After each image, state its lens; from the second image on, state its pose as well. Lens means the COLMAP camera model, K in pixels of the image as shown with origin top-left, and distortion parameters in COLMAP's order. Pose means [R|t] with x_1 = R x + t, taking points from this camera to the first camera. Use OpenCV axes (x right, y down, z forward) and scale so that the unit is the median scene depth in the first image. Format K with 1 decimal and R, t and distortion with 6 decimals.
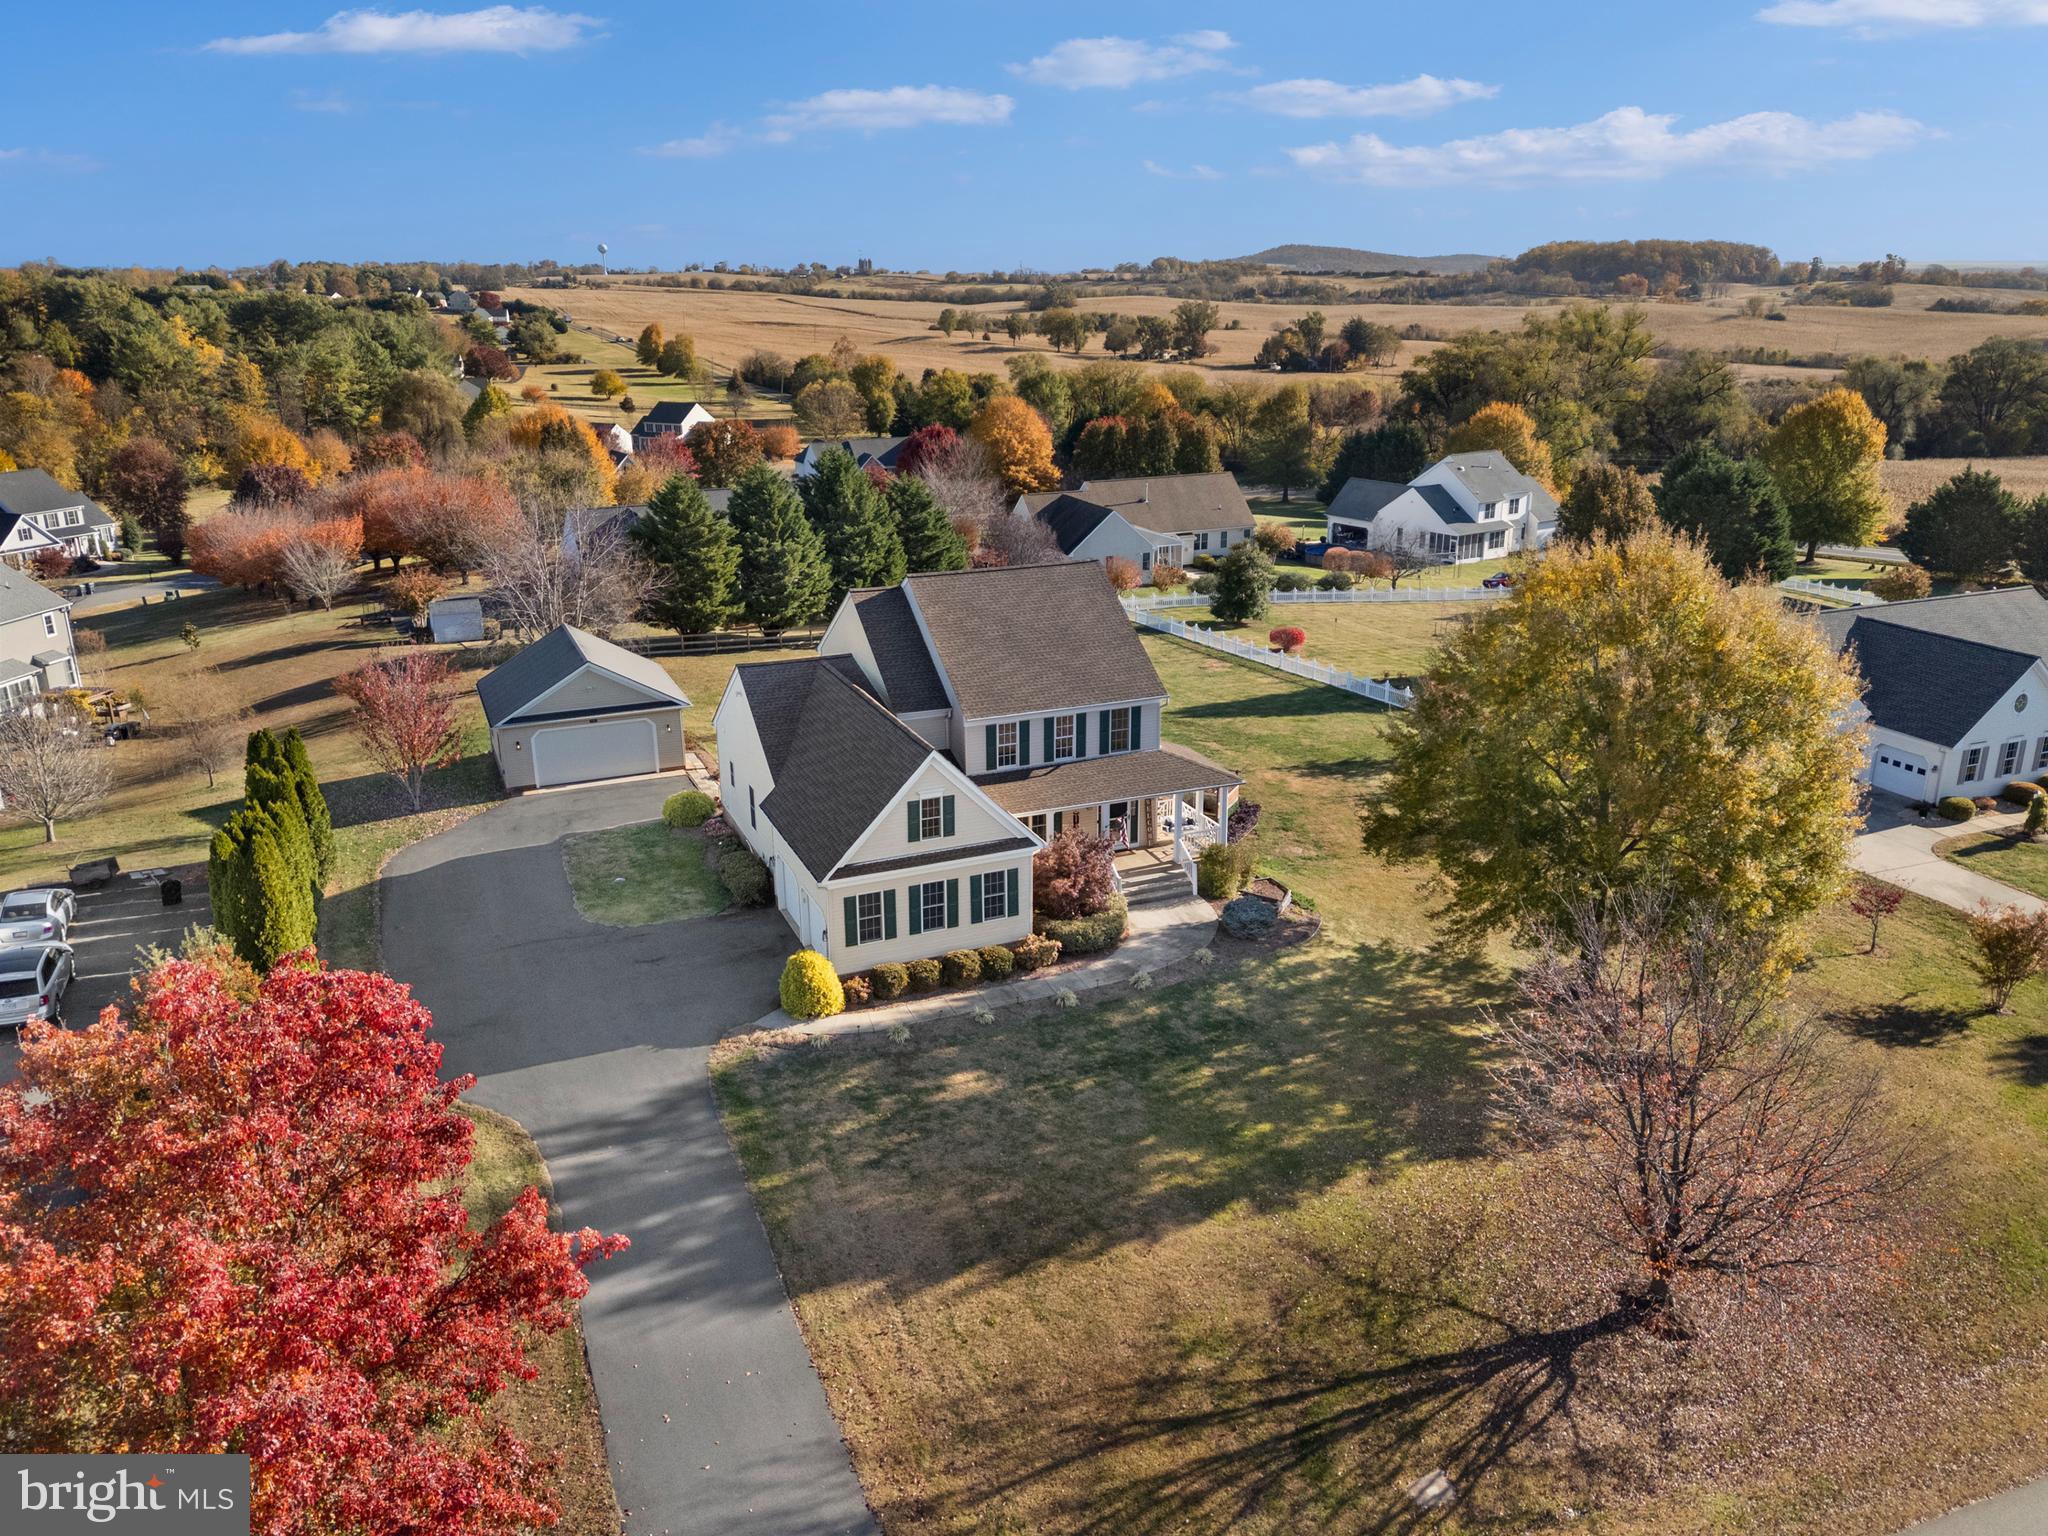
lens RADIAL K [[1495.9, 0, 1028.4], [0, 1495.9, 757.6], [0, 0, 1]] dist [0.088425, -0.088183]
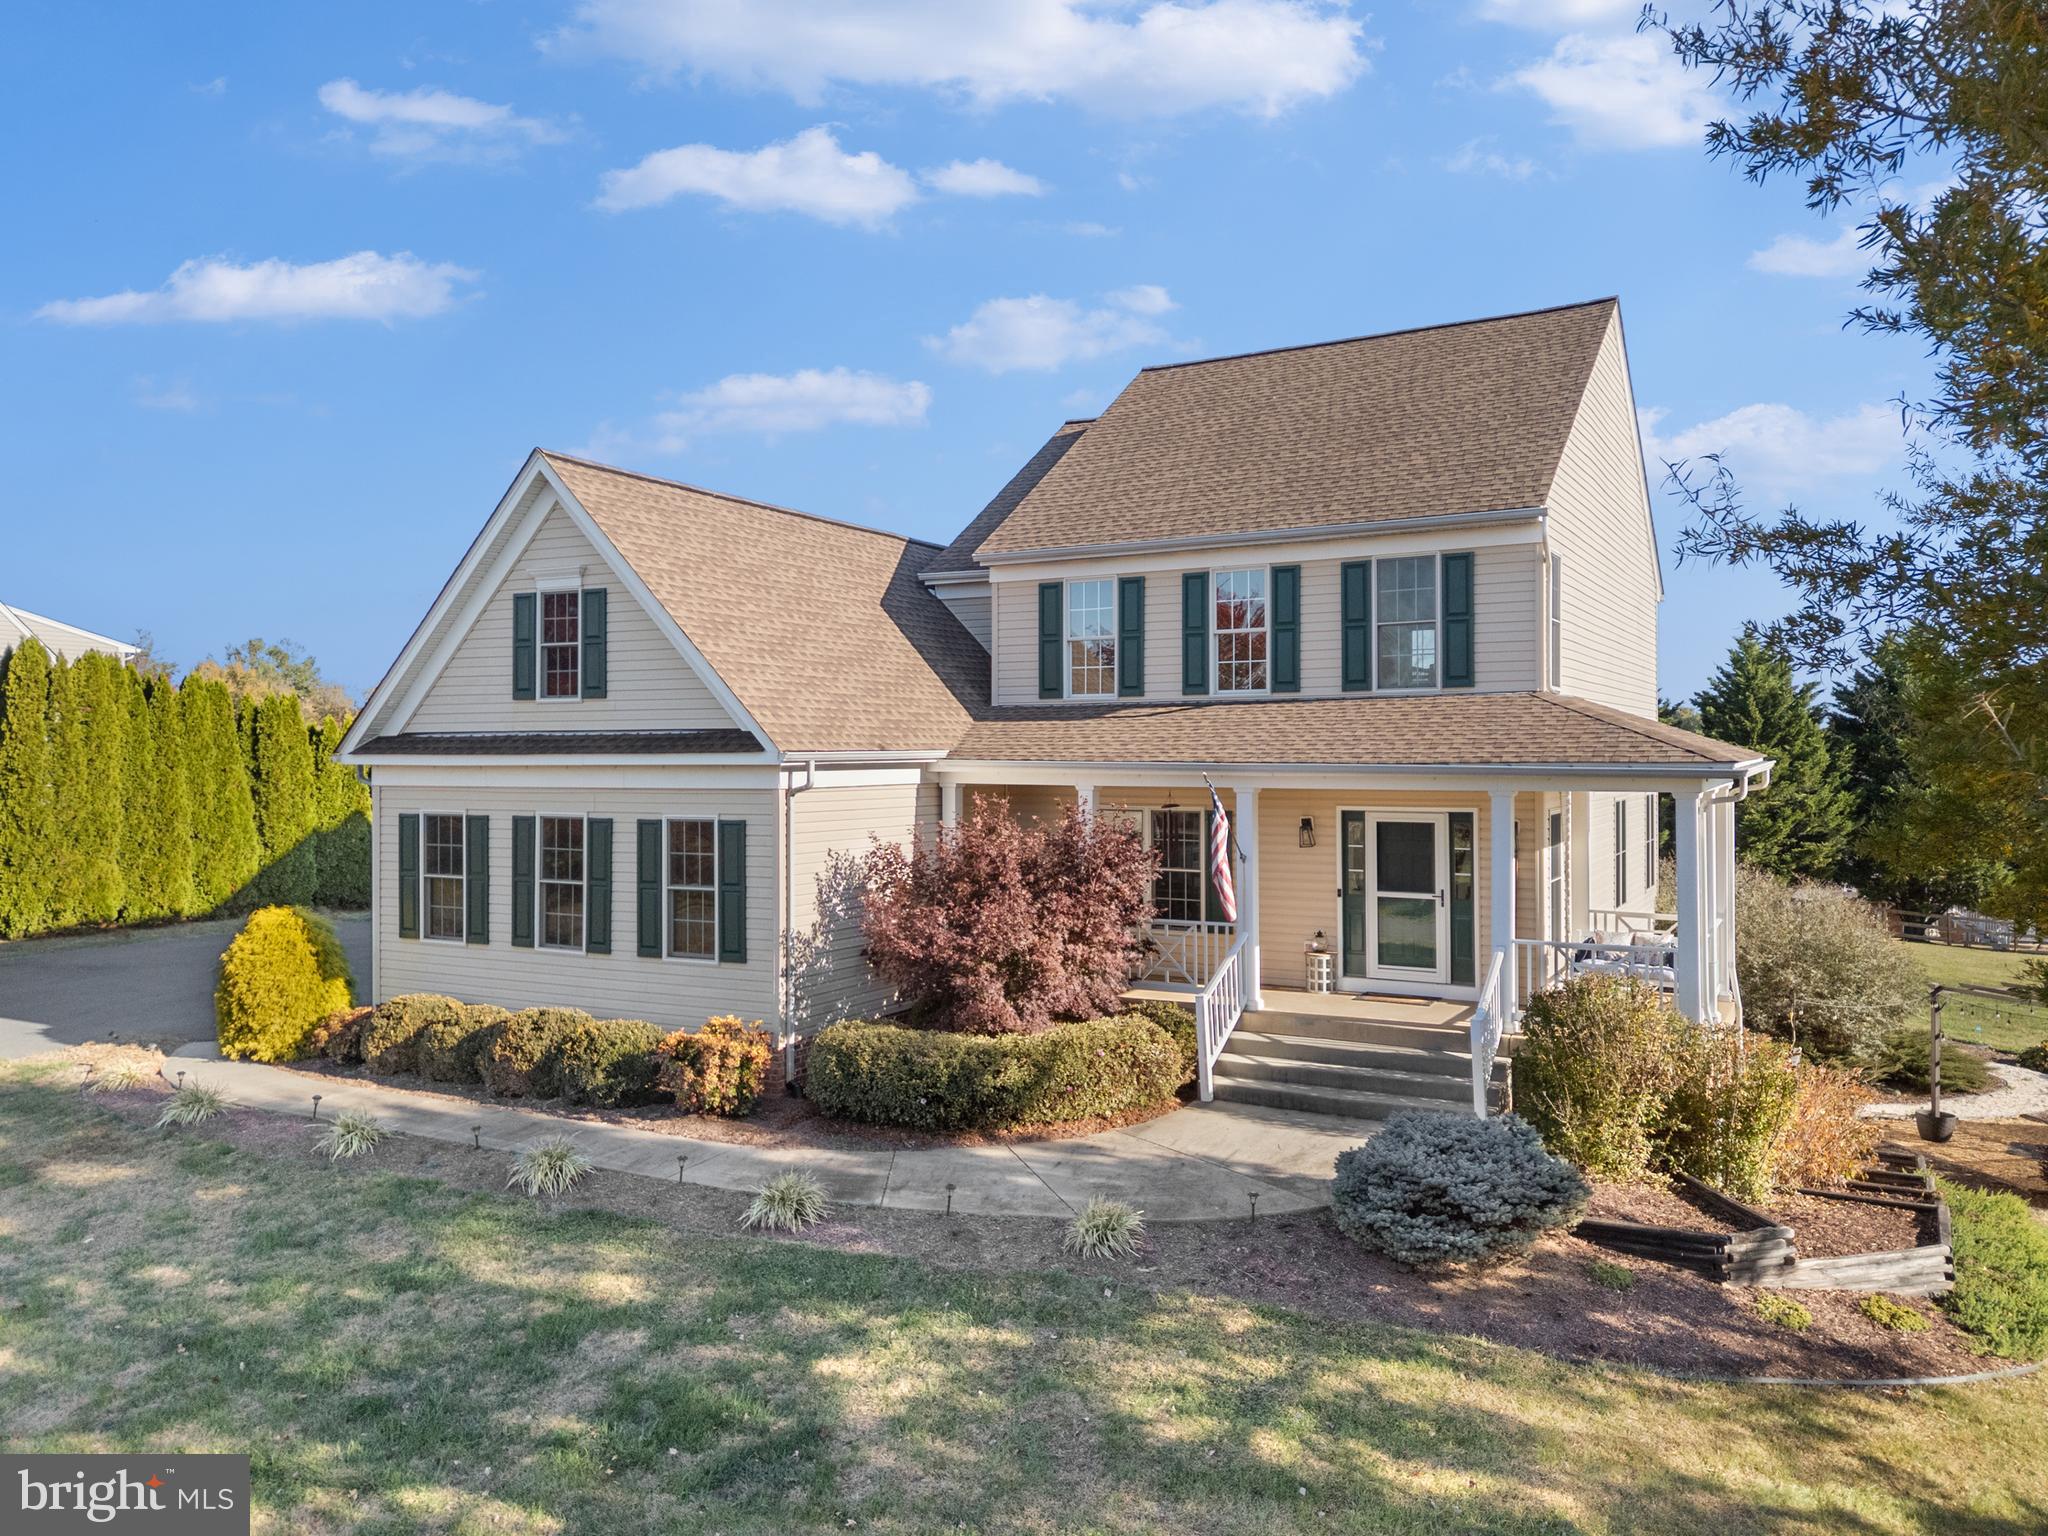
lens RADIAL K [[1495.9, 0, 1028.4], [0, 1495.9, 757.6], [0, 0, 1]] dist [0.088425, -0.088183]
pose [[0.612766, 0.006591, -0.790237, 0.352784], [-0.245622, 0.952027, -0.182521, 0.119593], [0.751124, 0.305942, 0.584989, 0.921179]]
